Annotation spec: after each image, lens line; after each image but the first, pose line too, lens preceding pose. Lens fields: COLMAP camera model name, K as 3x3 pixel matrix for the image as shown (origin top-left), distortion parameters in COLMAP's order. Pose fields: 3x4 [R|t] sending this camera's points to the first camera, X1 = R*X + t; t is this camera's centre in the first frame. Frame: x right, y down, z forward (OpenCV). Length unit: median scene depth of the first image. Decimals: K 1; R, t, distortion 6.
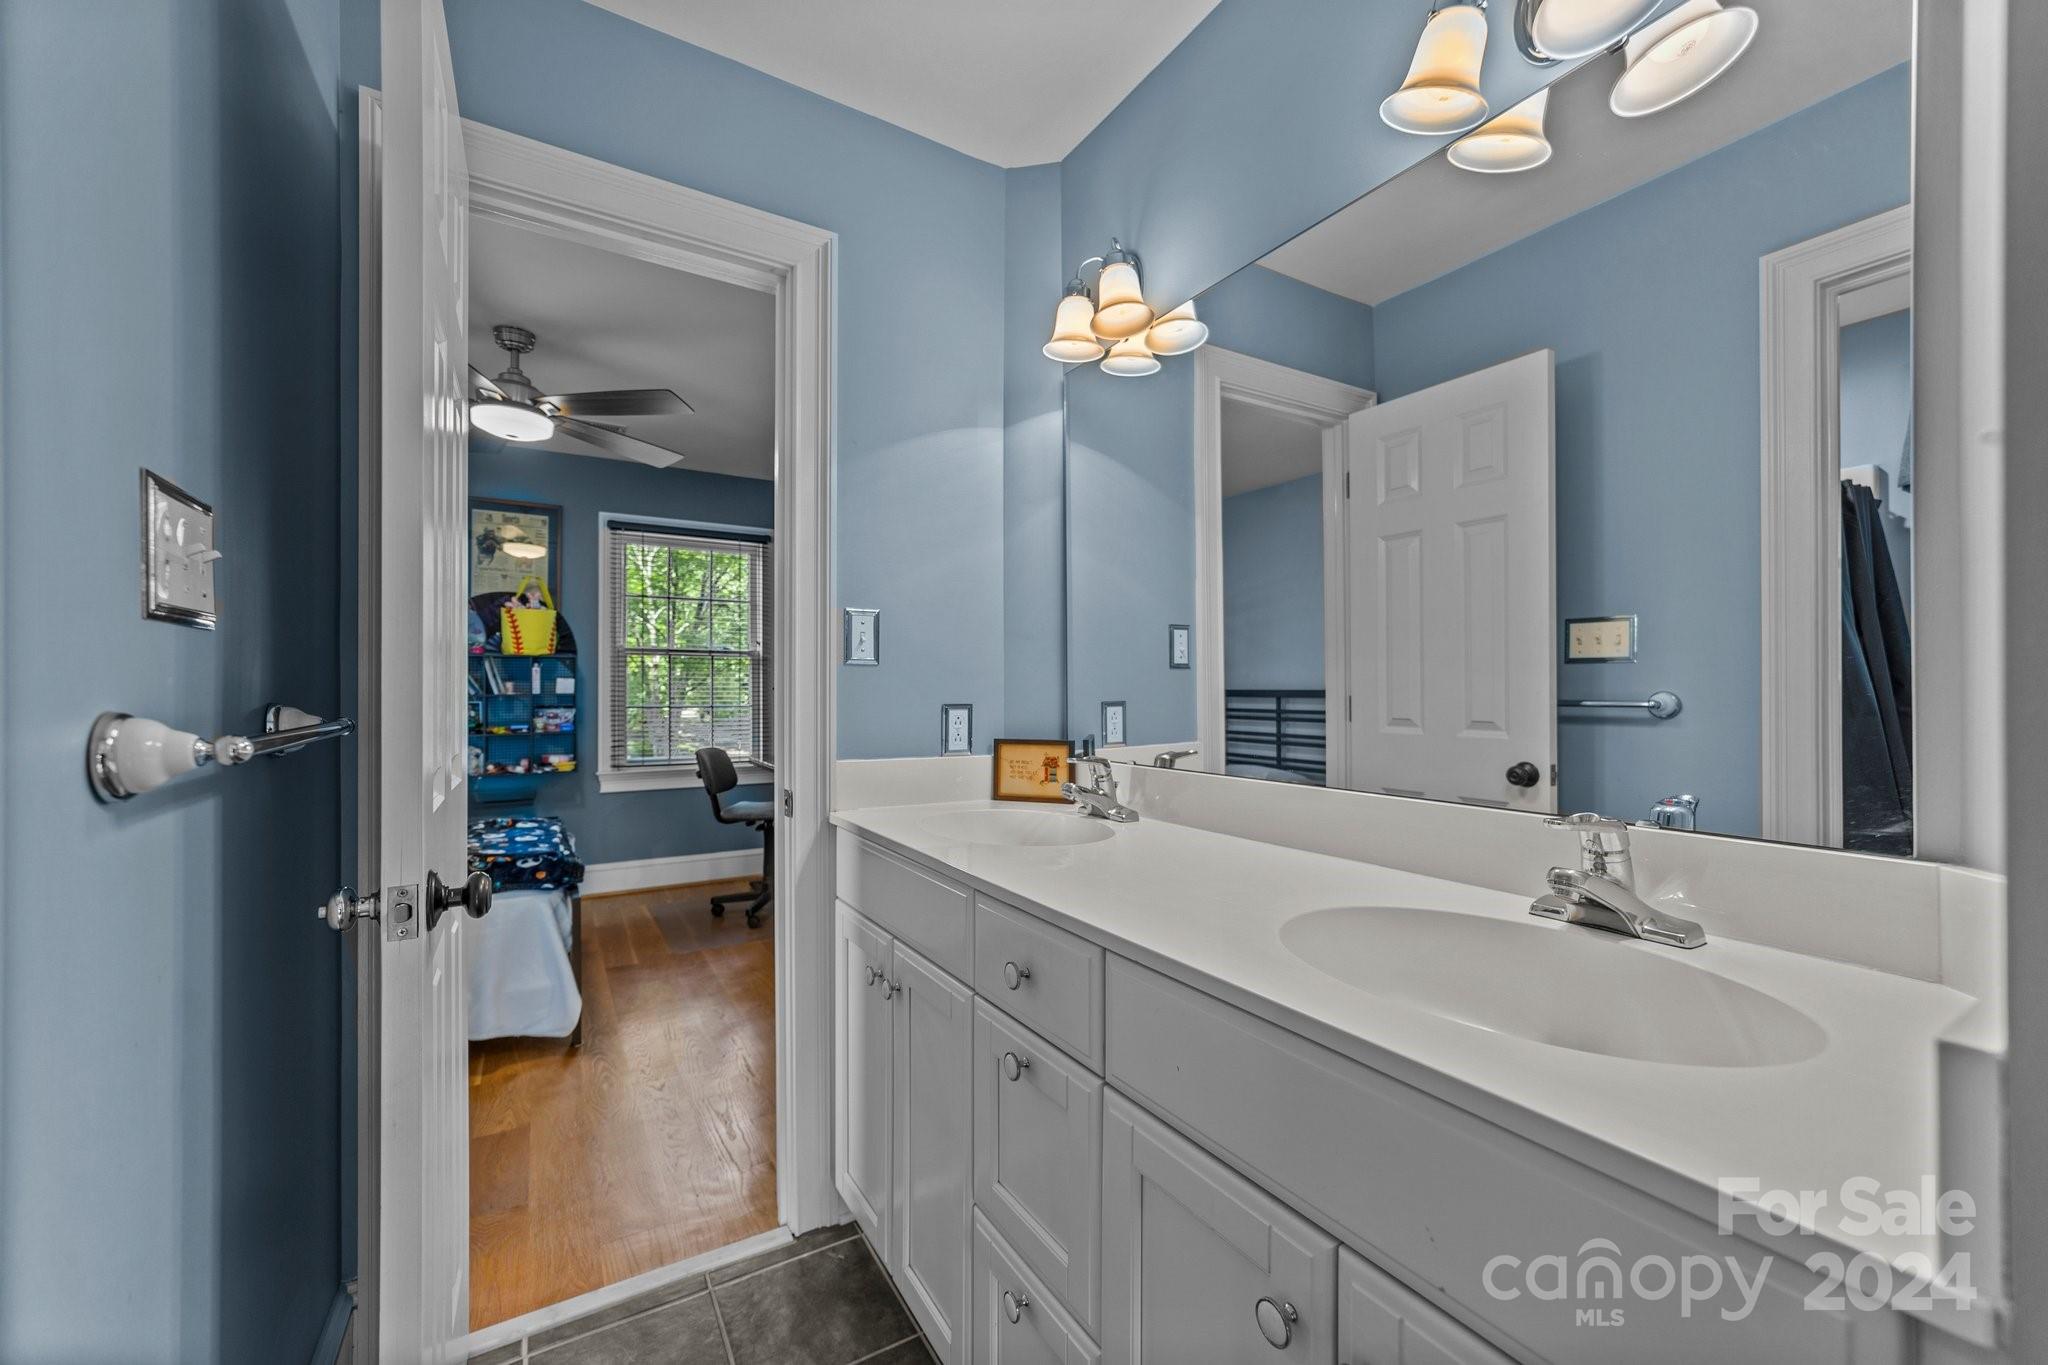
lens RADIAL K [[796.7, 0, 1023.3], [0, 796.7, 686.8], [0, 0, 1]] dist [-0.015588, 0.007051]
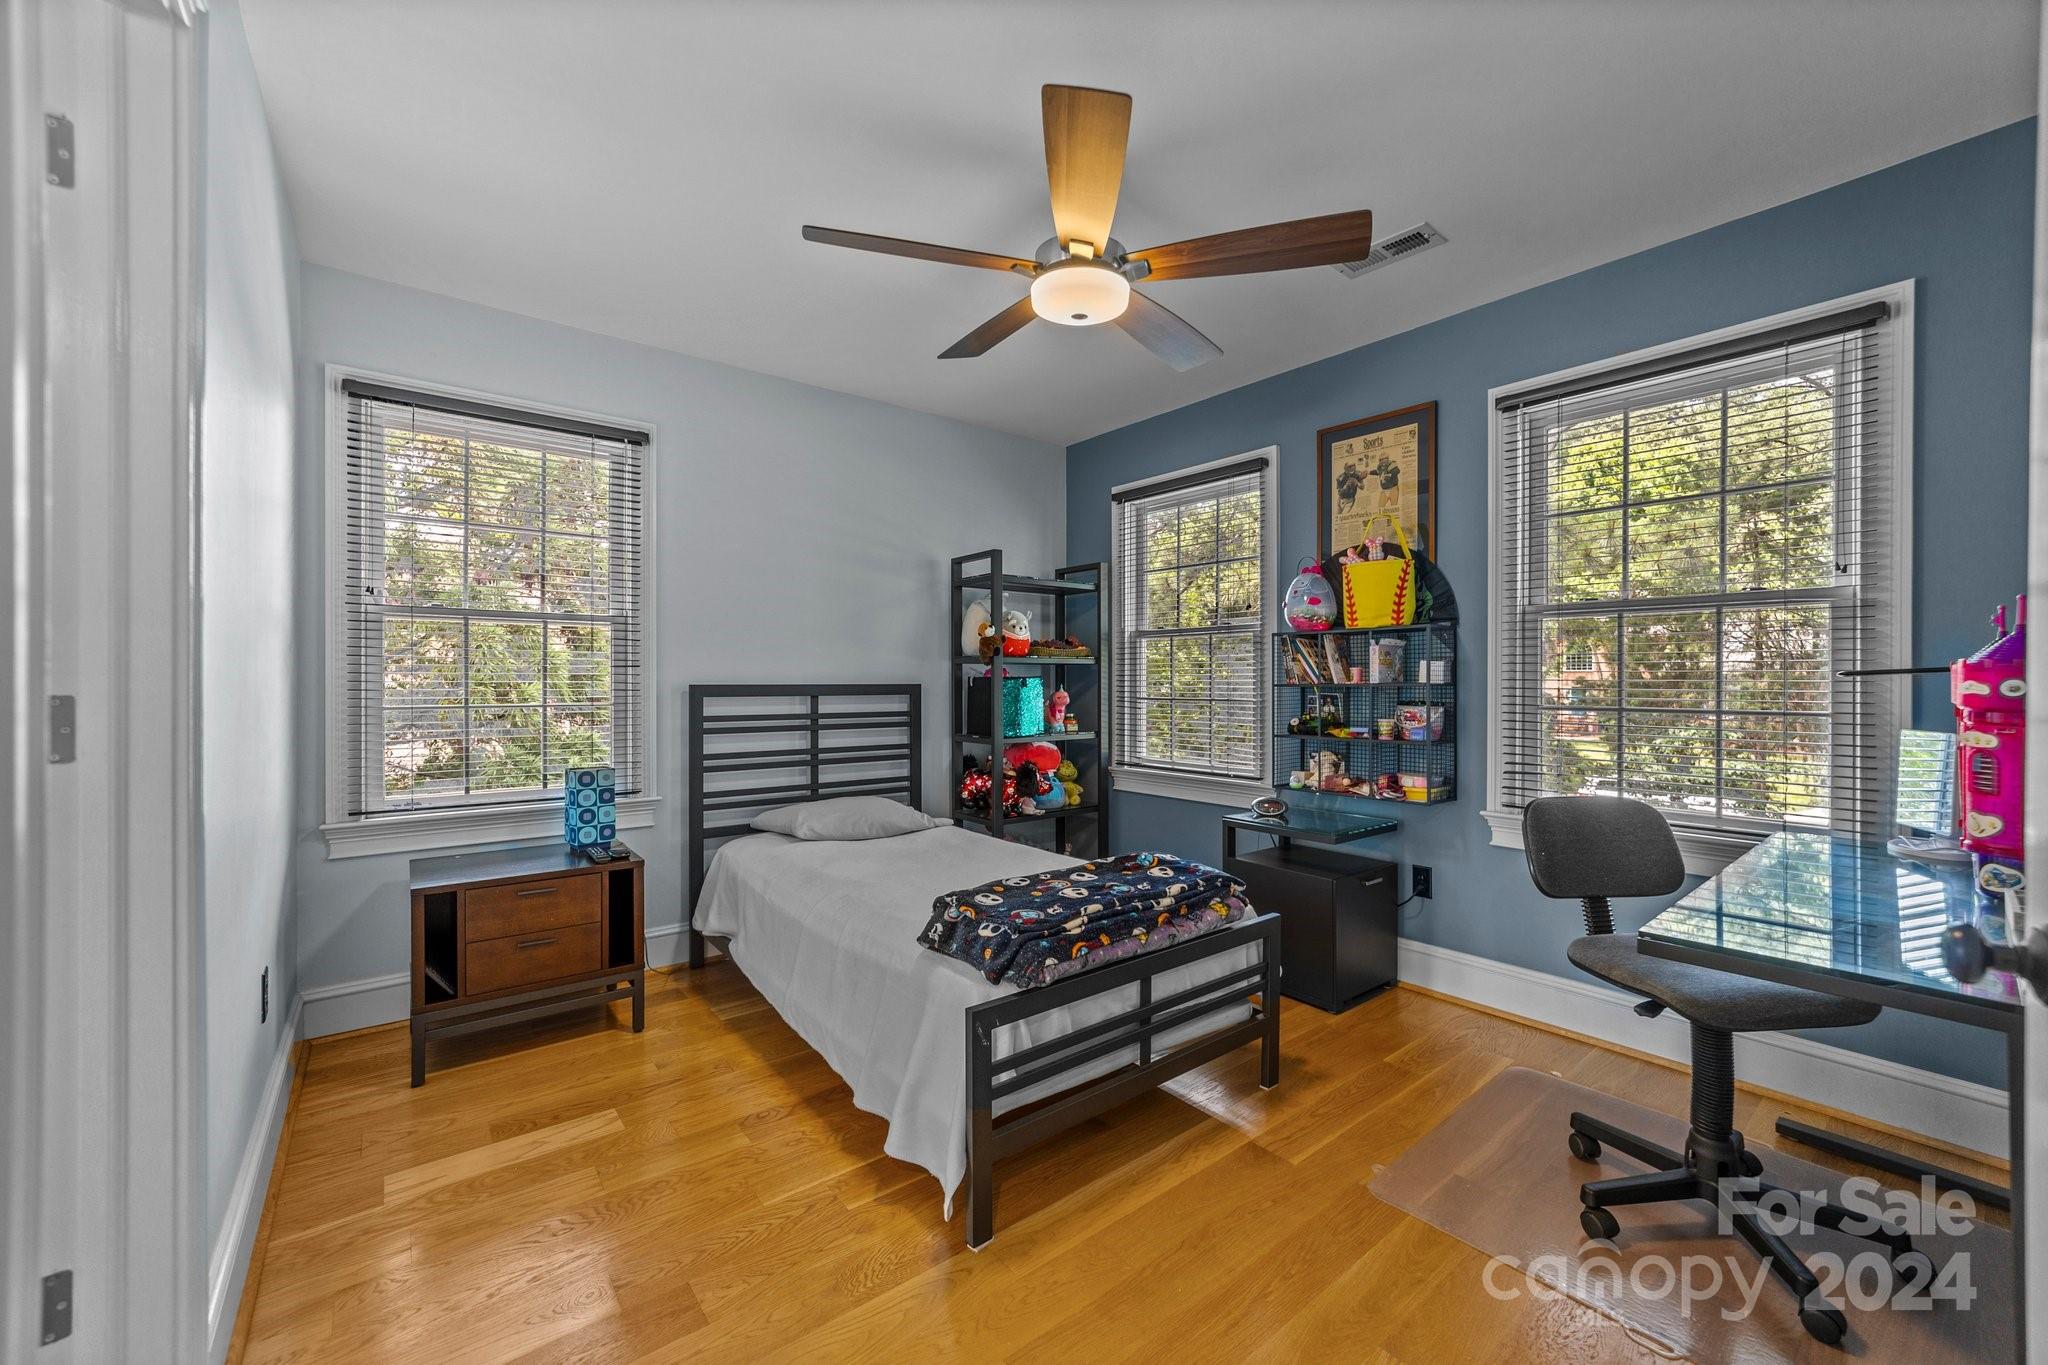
lens RADIAL K [[796.7, 0, 1025.6], [0, 796.7, 677.6], [0, 0, 1]] dist [-0.015588, 0.007051]
pose [[0.129135, -0.001859, -0.991625, 0.032020], [0.001538, 0.999997, -0.001675, 0.004205], [0.991626, -0.001309, 0.129138, 0.585643]]
